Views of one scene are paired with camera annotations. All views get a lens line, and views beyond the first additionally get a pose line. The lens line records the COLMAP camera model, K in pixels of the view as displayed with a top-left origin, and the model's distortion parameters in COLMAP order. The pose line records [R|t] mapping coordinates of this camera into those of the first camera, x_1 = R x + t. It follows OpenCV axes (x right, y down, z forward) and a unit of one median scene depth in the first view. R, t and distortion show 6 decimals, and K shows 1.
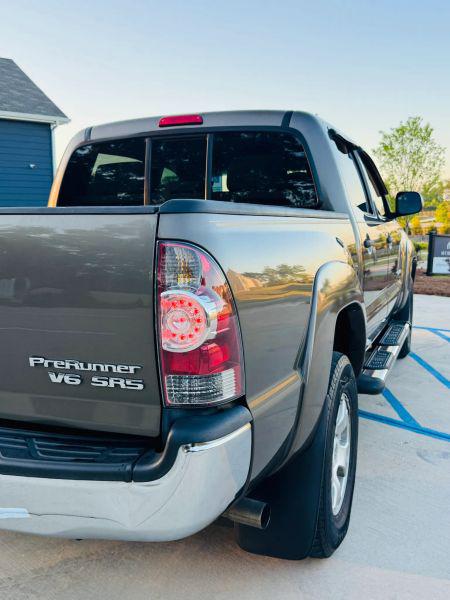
lens RADIAL K [[607.1, 0, 224.9], [0, 607.1, 296.9], [0, 0, 1]] dist [0.034132, 0.000000]
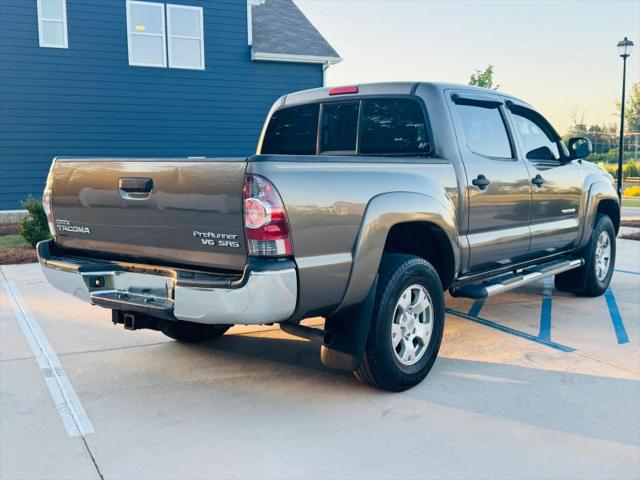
lens RADIAL K [[699.7, 0, 321.8], [0, 699.7, 242.7], [0, 0, 1]] dist [0.049456, 0.000000]
pose [[0.956540, 0.036866, -0.289262, 0.364198], [-0.040179, 0.999177, -0.005520, 0.062644], [0.288821, 0.016903, 0.957234, -0.529036]]
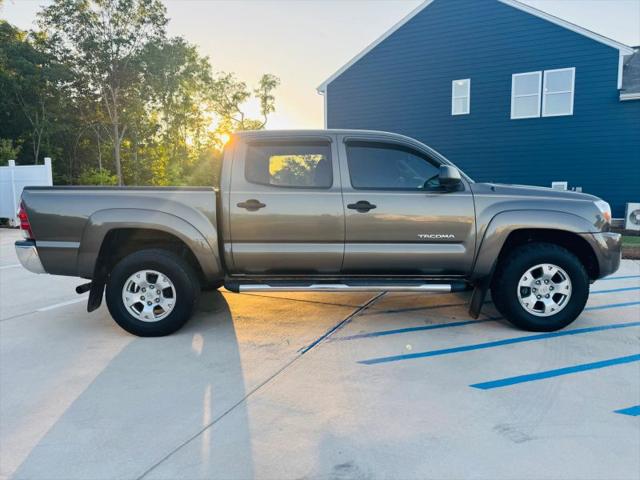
lens RADIAL K [[437.5, 0, 319.8], [0, 437.5, 235.1], [0, 0, 1]] dist [0.043776, 0.003927]
pose [[0.404422, 0.106782, -0.908317, 1.472130], [-0.115291, 0.991190, 0.065192, -0.108020], [0.907277, 0.078356, 0.413170, 0.688451]]
